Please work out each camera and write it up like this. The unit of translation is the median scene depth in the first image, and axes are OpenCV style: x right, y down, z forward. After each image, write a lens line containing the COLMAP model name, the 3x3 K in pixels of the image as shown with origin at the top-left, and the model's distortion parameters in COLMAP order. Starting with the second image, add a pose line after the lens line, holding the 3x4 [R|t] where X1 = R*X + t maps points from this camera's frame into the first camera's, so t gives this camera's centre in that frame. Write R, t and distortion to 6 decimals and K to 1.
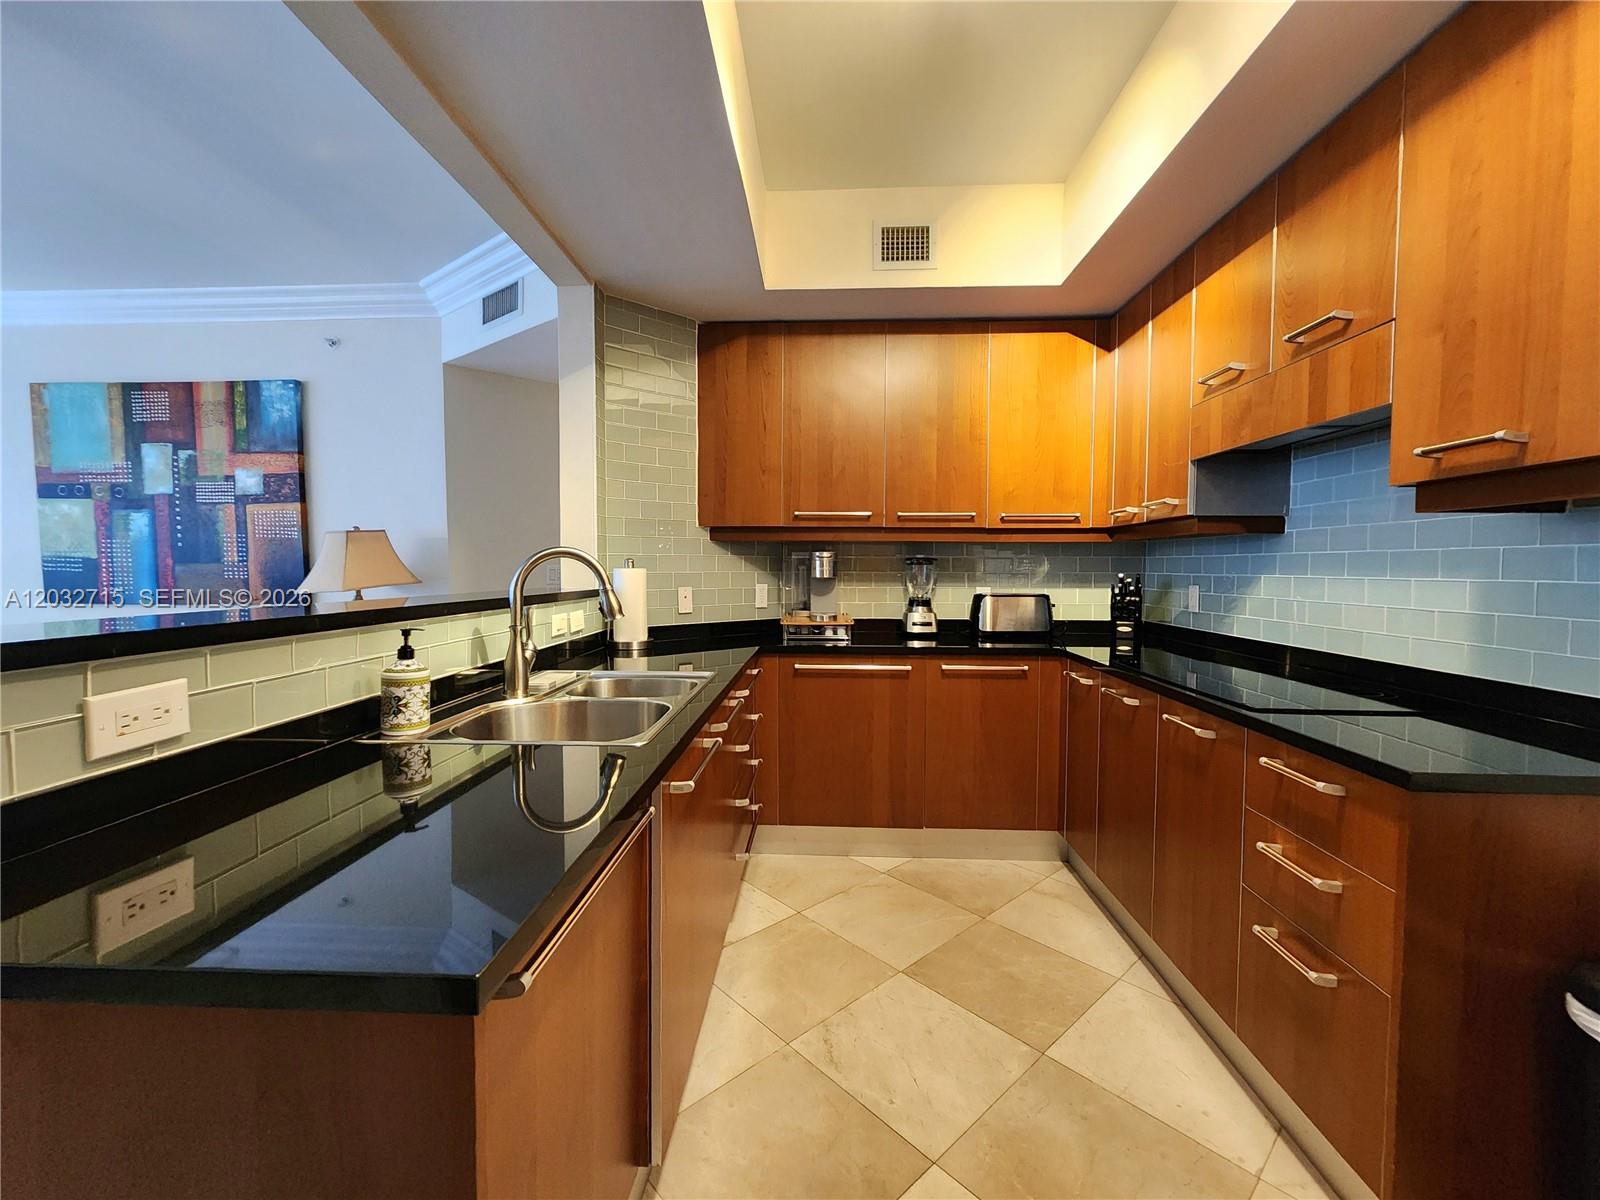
lens RADIAL K [[661.8, 0, 803.2], [0, 661.8, 604.4], [0, 0, 1]] dist [-0.002664, 0.002611]
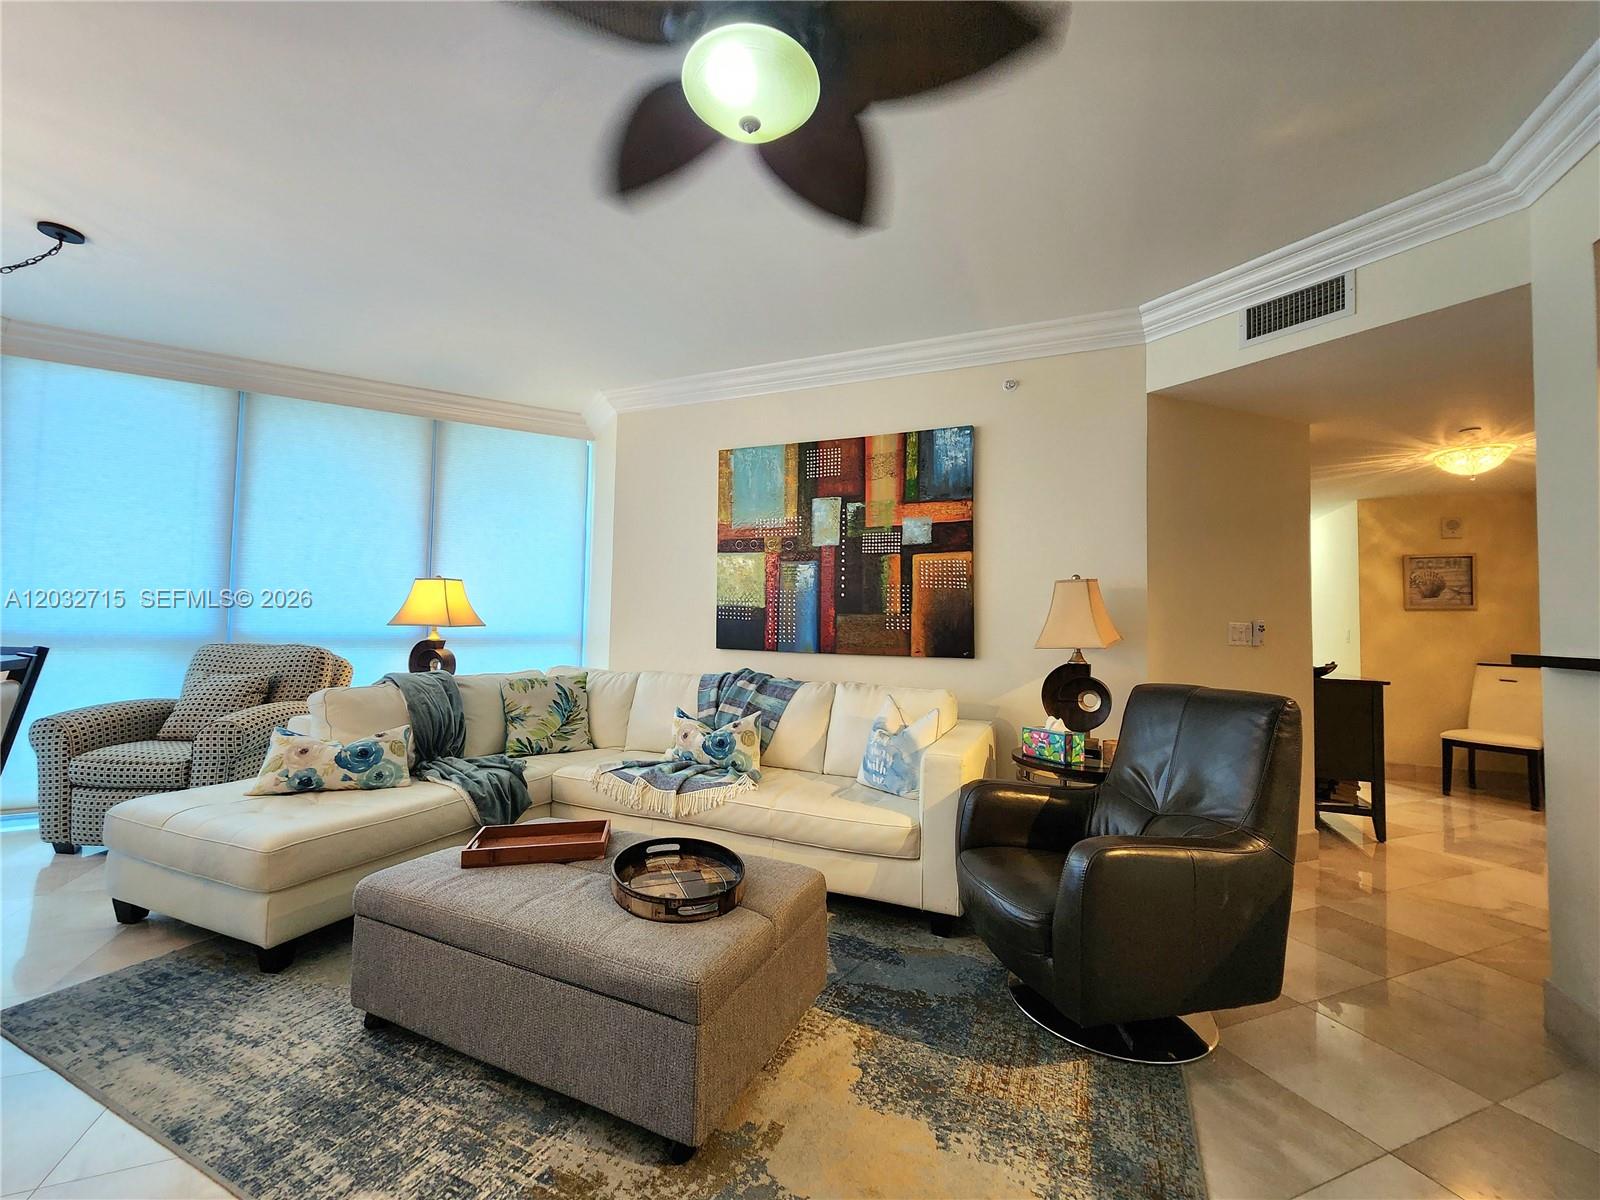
lens RADIAL K [[661.8, 0, 805.6], [0, 661.8, 594.2], [0, 0, 1]] dist [-0.002664, 0.002611]
pose [[0.938430, 0.002463, -0.345459, -0.650752], [-0.037371, 0.994831, -0.094423, 0.005680], [0.343441, 0.101519, 0.933671, 0.037619]]
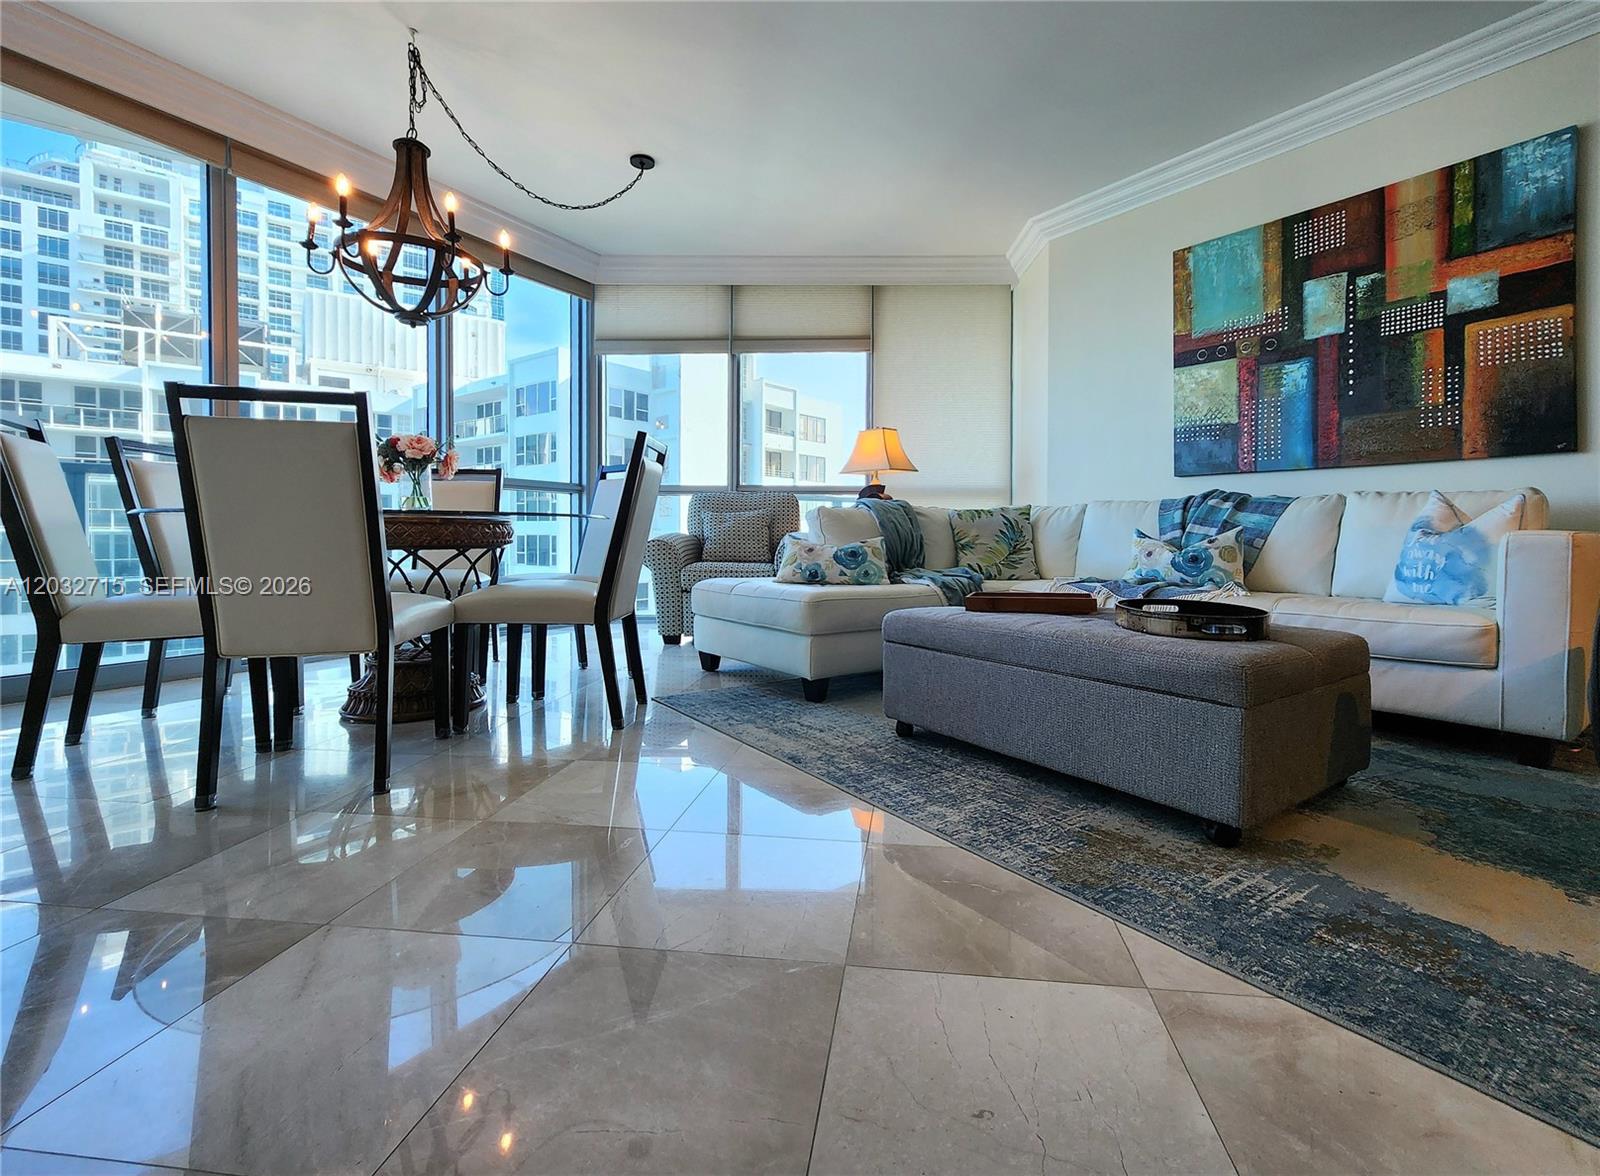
lens RADIAL K [[730.3, 0, 827.1], [0, 730.3, 544.6], [0, 0, 1]] dist [-0.009018, 0.003618]
pose [[0.646898, 0.010572, -0.762503, -0.678992], [-0.048534, 0.998448, -0.027333, 0.152004], [0.761030, 0.054688, 0.646407, -0.058624]]
